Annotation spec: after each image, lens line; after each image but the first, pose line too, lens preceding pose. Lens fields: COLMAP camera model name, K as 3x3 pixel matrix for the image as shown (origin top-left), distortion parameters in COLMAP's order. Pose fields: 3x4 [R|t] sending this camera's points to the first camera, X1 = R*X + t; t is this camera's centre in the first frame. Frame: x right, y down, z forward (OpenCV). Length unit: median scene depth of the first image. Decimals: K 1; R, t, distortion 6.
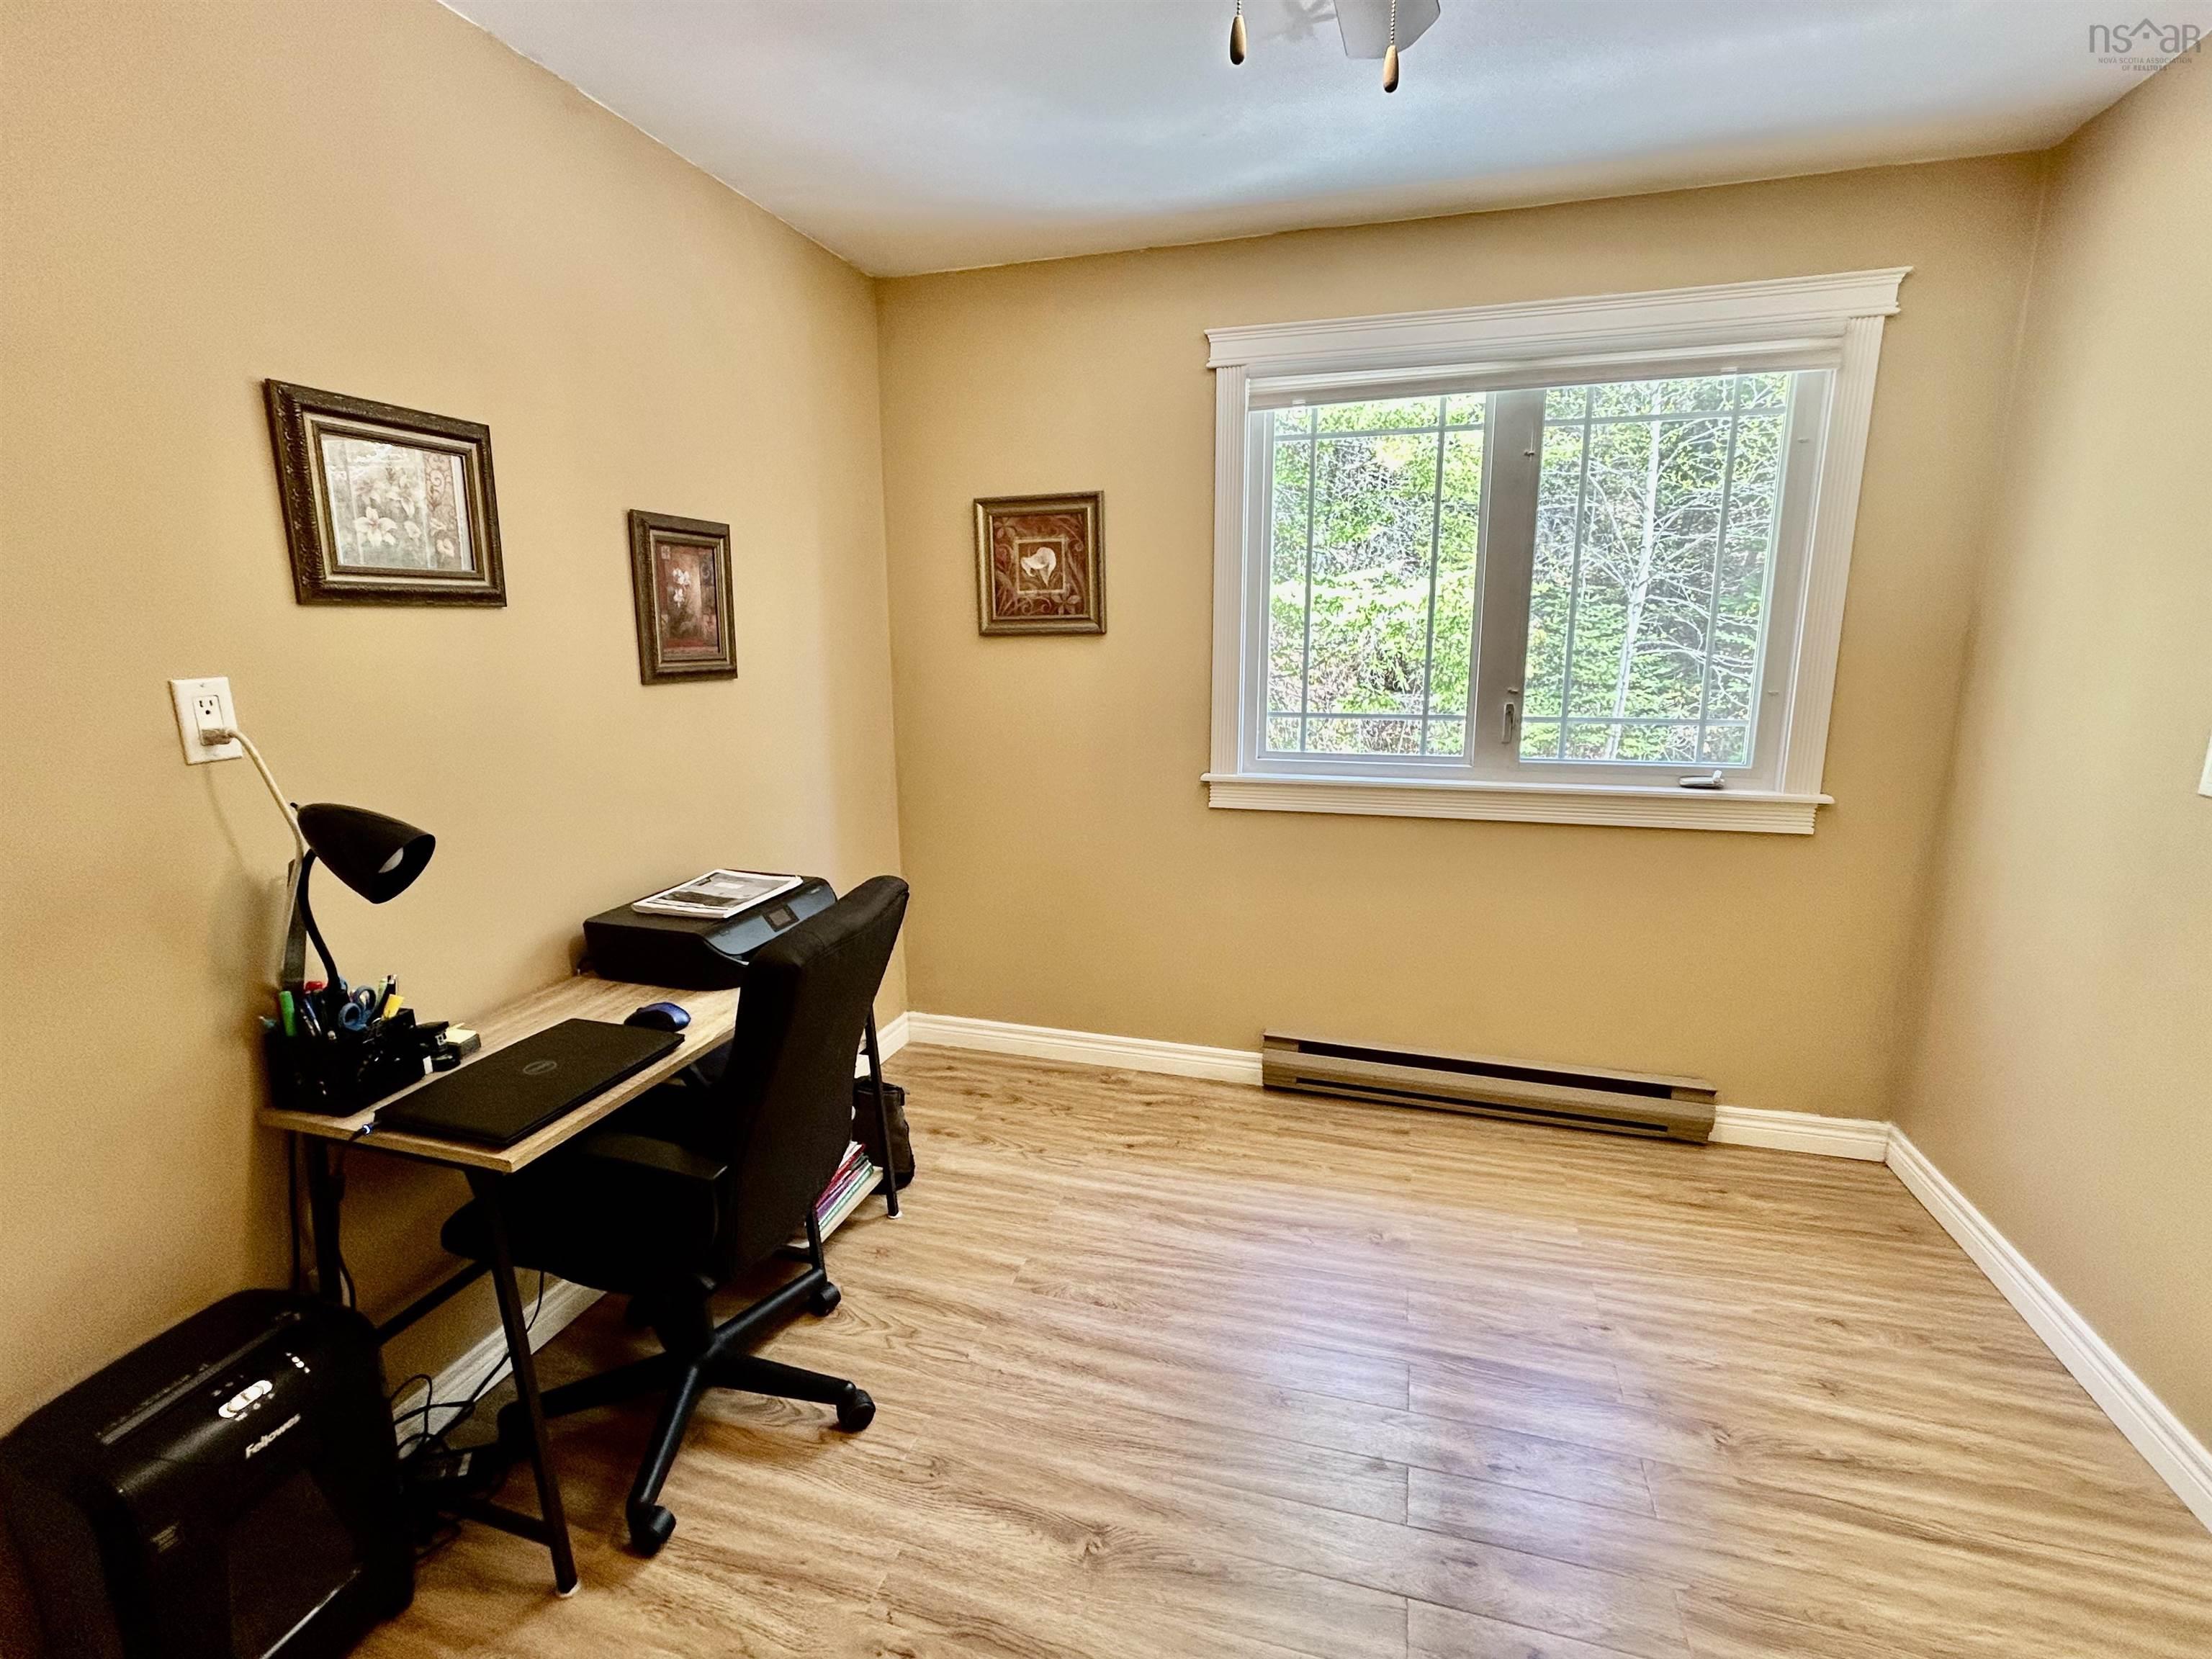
lens RADIAL K [[1009.6, 0, 1140.5], [0, 1009.6, 824.3], [0, 0, 1]] dist [0.002453, -0.000421]
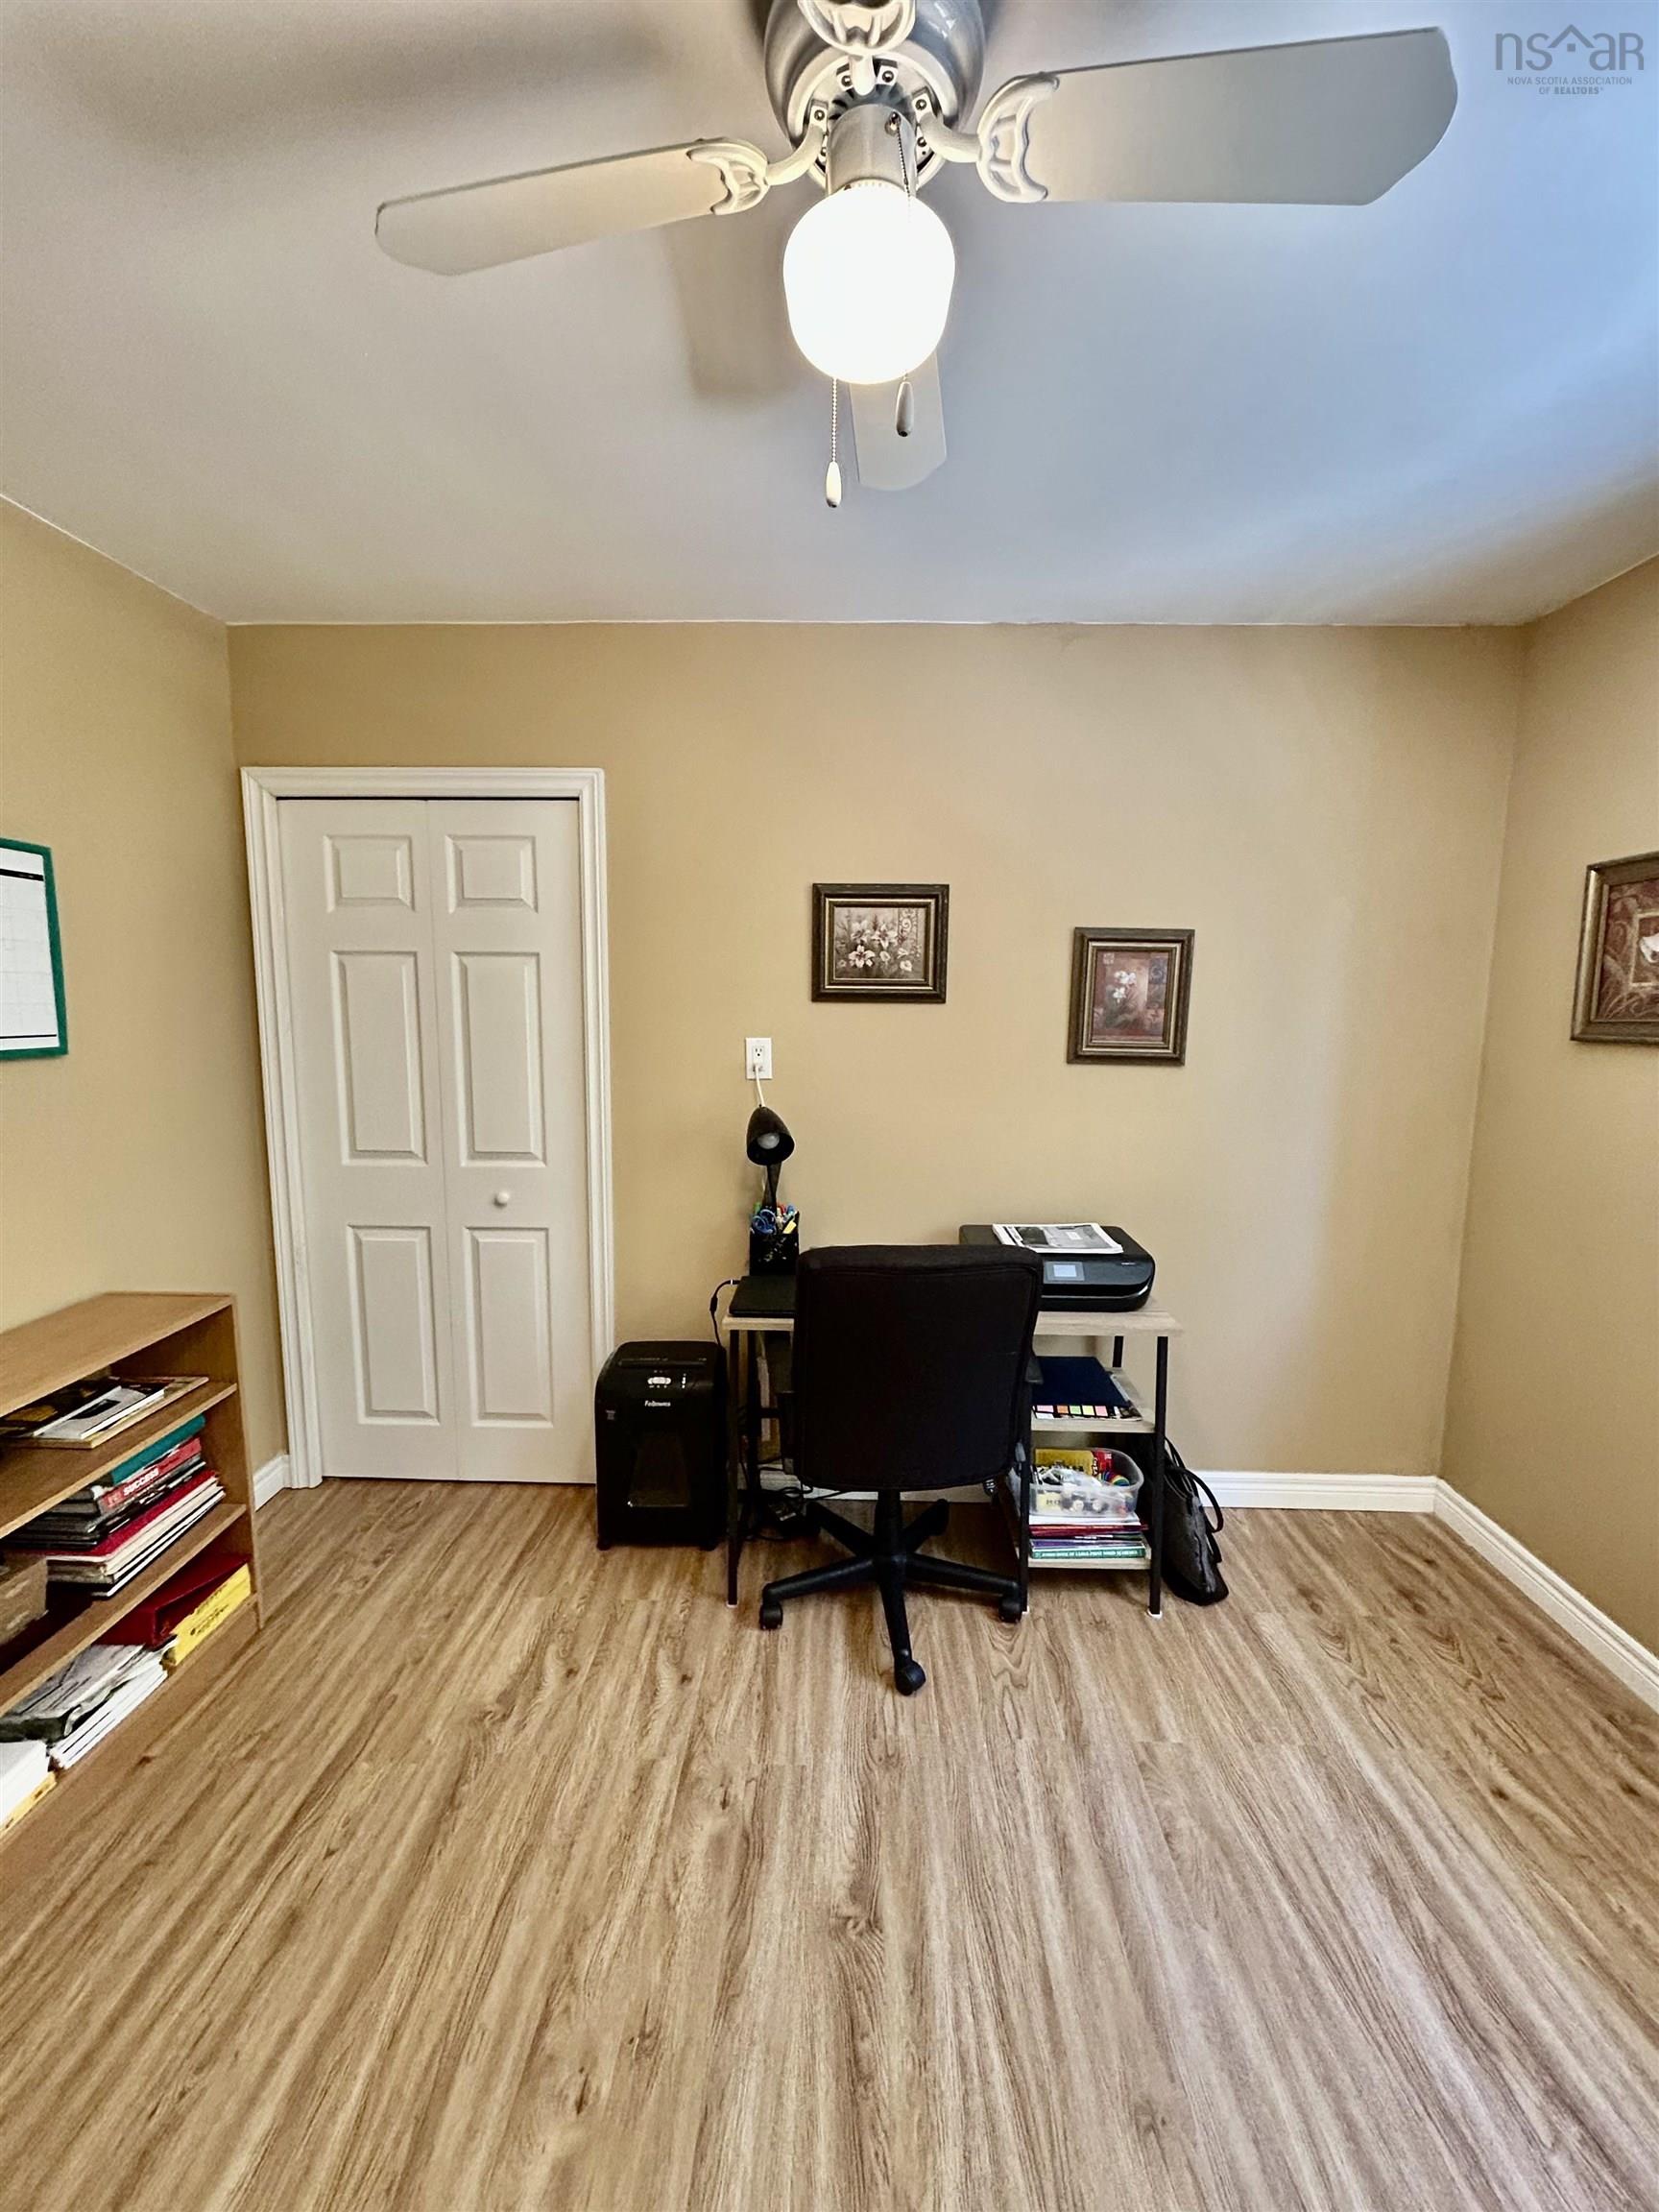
lens RADIAL K [[909.0, 0, 843.6], [0, 909.0, 1107.0], [0, 0, 1]] dist [-0.001780, 0.001622]
pose [[0.246201, 0.124114, -0.961239, 0.472794], [-0.204215, 0.976145, 0.073733, -0.098430], [0.947460, 0.178147, 0.265674, 0.391664]]
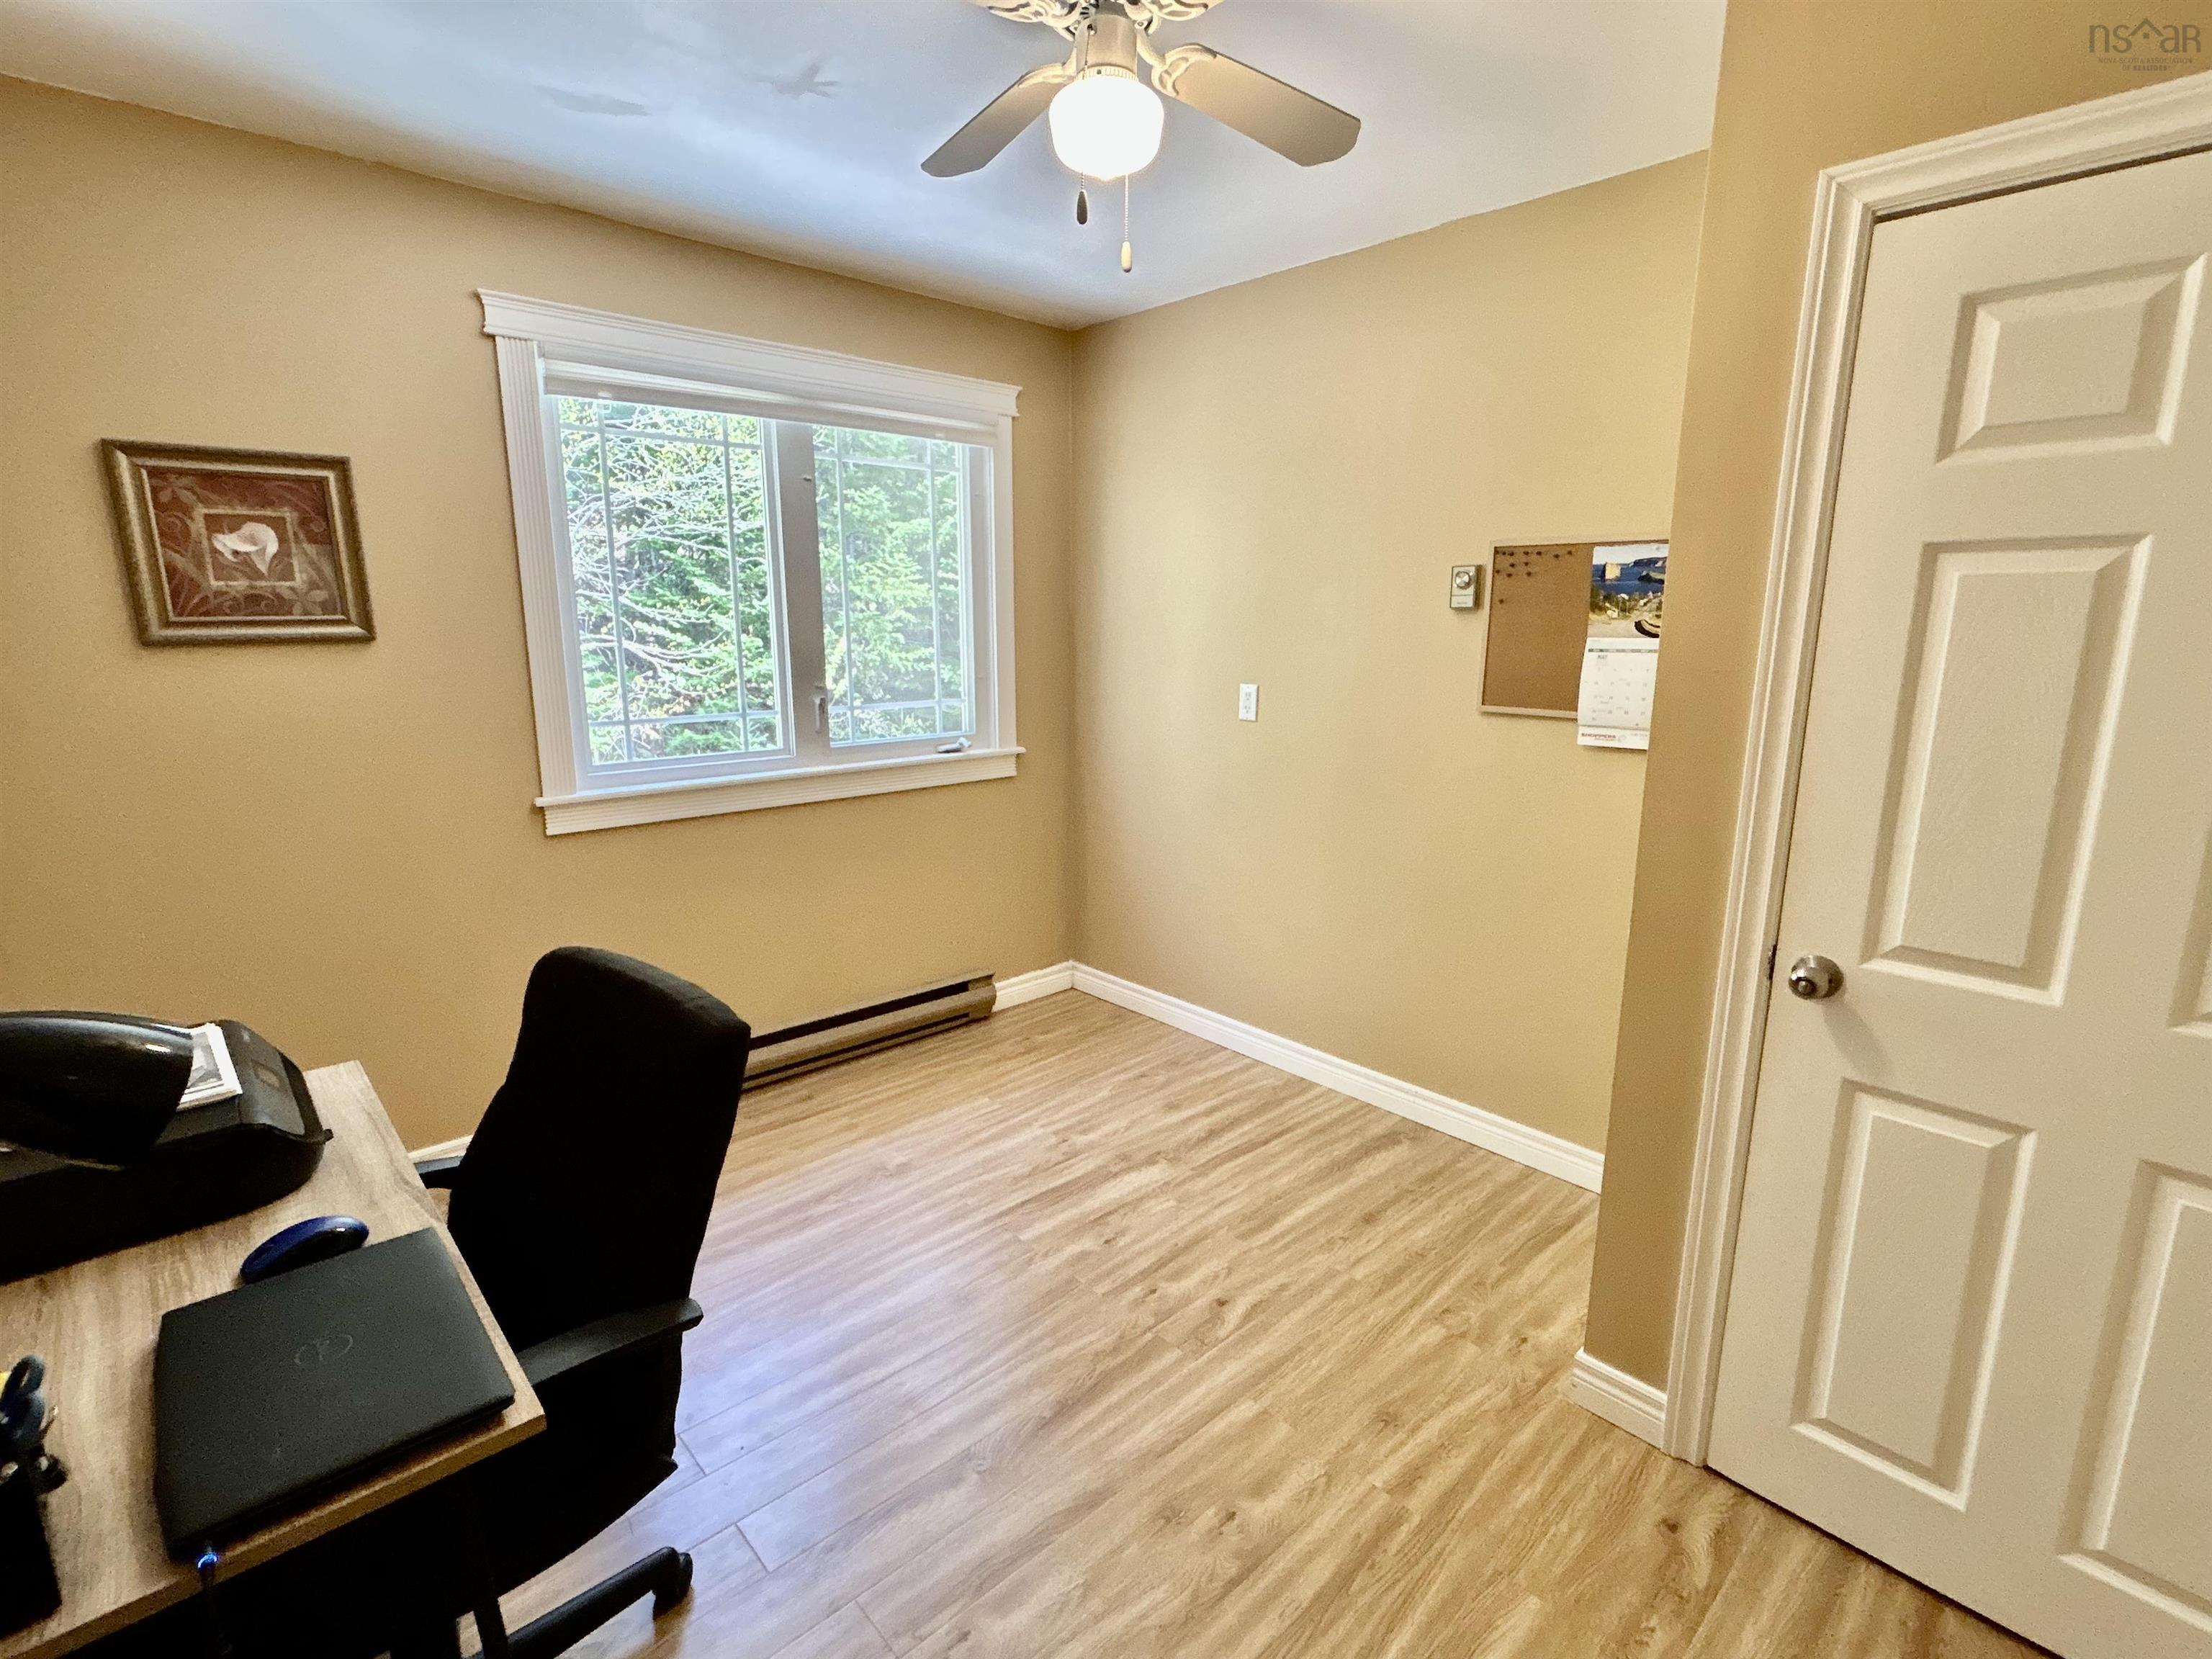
lens RADIAL K [[1009.6, 0, 1112.1], [0, 1009.6, 815.3], [0, 0, 1]] dist [0.002453, -0.000421]
pose [[0.527354, -0.158563, 0.834719, -0.508739], [0.160867, 0.983296, 0.085155, -0.038002], [-0.834278, 0.089372, 0.544053, 0.137684]]
